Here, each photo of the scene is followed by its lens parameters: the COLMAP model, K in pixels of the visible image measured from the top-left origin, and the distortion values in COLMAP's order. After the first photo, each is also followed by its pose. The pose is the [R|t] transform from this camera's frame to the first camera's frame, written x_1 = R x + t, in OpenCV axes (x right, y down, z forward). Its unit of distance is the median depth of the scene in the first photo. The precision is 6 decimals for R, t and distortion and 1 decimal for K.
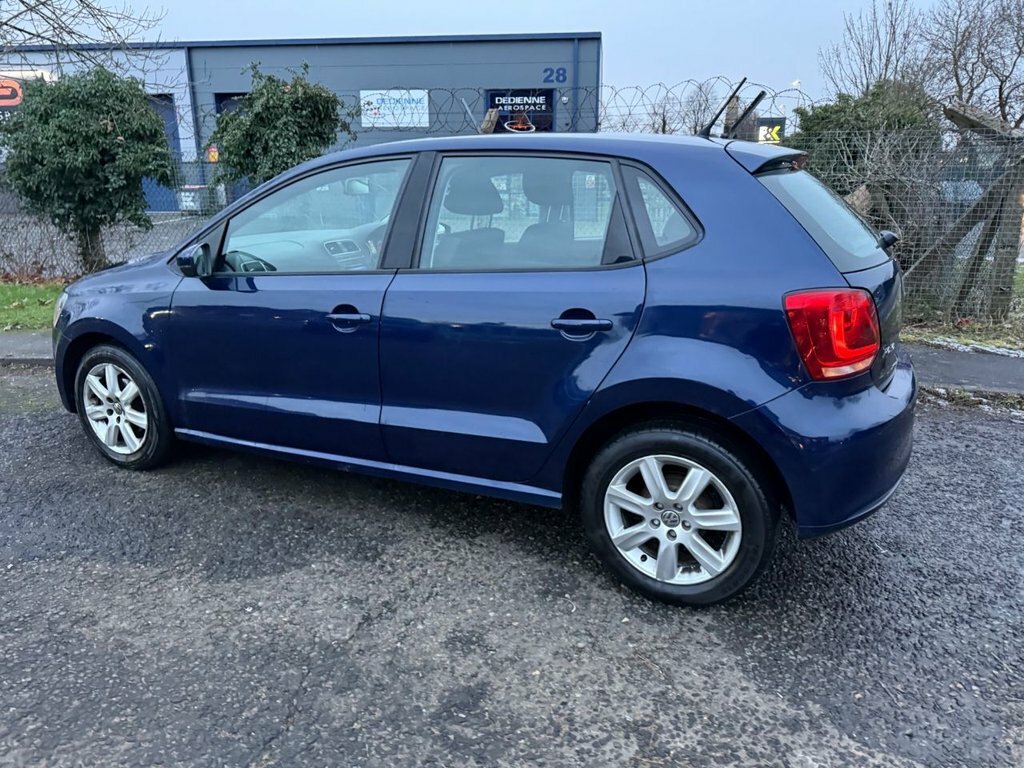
lens RADIAL K [[737.6, 0, 515.8], [0, 737.6, 371.1], [0, 0, 1]] dist [0.017221, -0.020507]
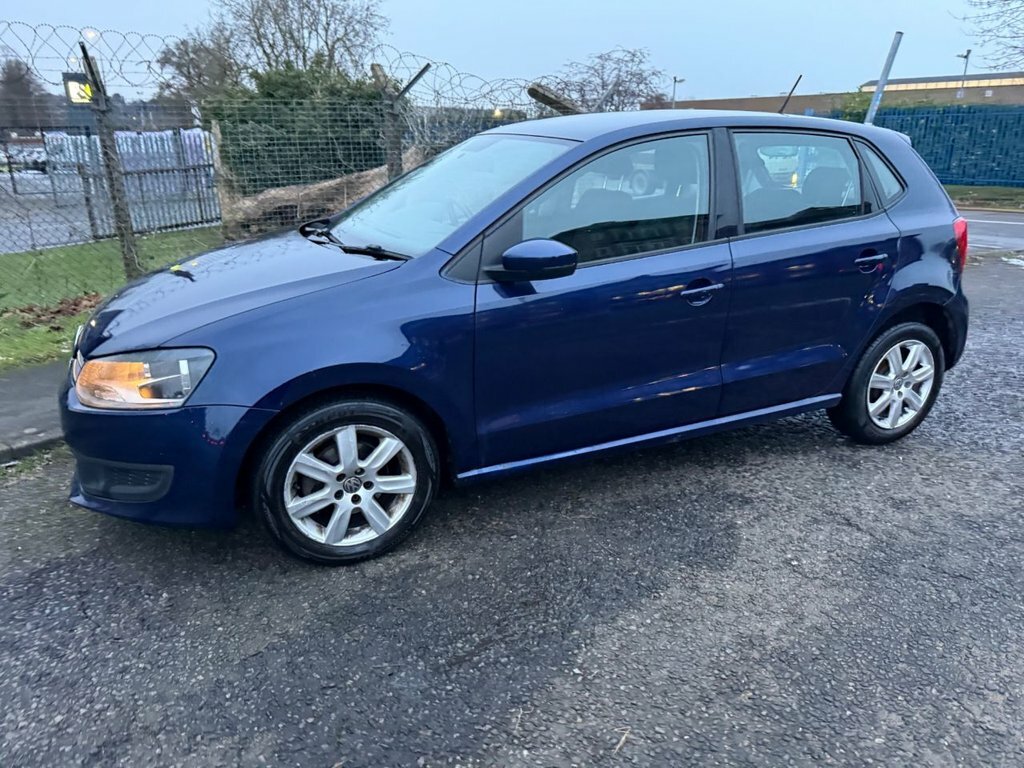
lens RADIAL K [[737.6, 0, 516.2], [0, 737.6, 385.9], [0, 0, 1]] dist [0.017221, -0.020507]
pose [[0.639025, -0.246830, 0.728506, -1.155682], [0.198893, 0.967927, 0.153486, -0.150226], [-0.743026, 0.046814, 0.667623, 0.489183]]
